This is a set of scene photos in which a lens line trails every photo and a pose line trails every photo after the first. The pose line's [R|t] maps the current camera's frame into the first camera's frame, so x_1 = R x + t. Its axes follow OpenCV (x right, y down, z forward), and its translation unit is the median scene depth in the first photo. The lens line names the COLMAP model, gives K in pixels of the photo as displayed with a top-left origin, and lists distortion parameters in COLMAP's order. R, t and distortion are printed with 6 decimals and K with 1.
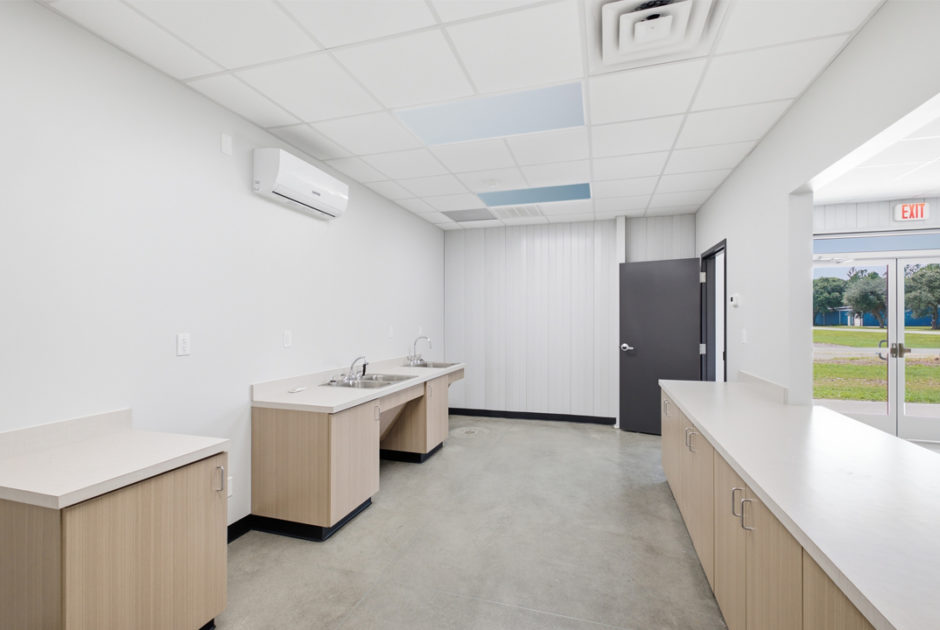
lens RADIAL K [[417.4, 0, 463.4], [0, 417.4, 317.3], [0, 0, 1]] dist [0.000229, -0.000103]
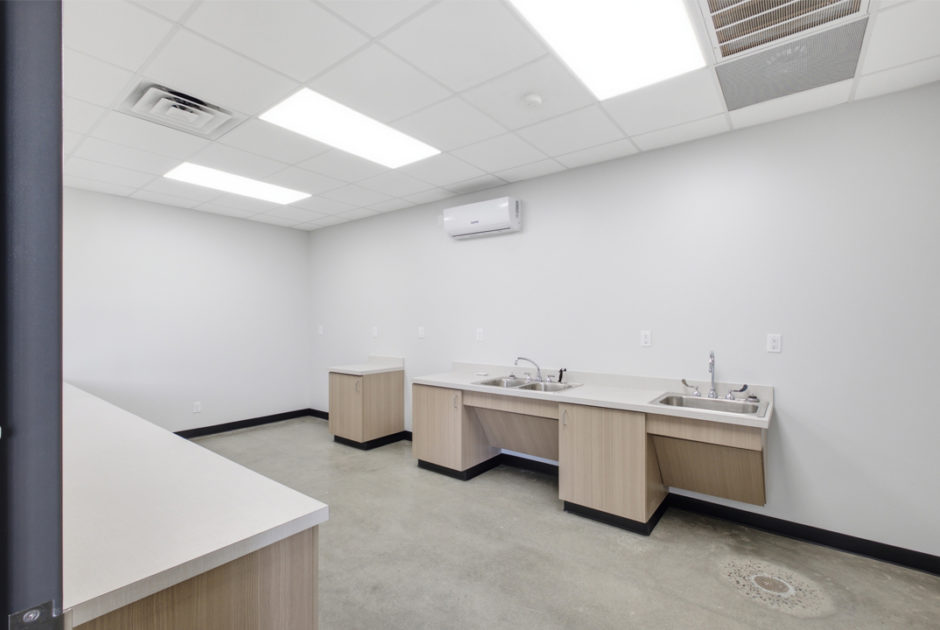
lens RADIAL K [[417.4, 0, 477.2], [0, 417.4, 322.2], [0, 0, 1]] dist [0.000229, -0.000103]
pose [[-0.321150, -0.011912, -0.946954, 0.719613], [-0.008908, 0.999915, -0.009557, 0.020627], [0.946987, 0.005367, -0.321228, 1.183741]]
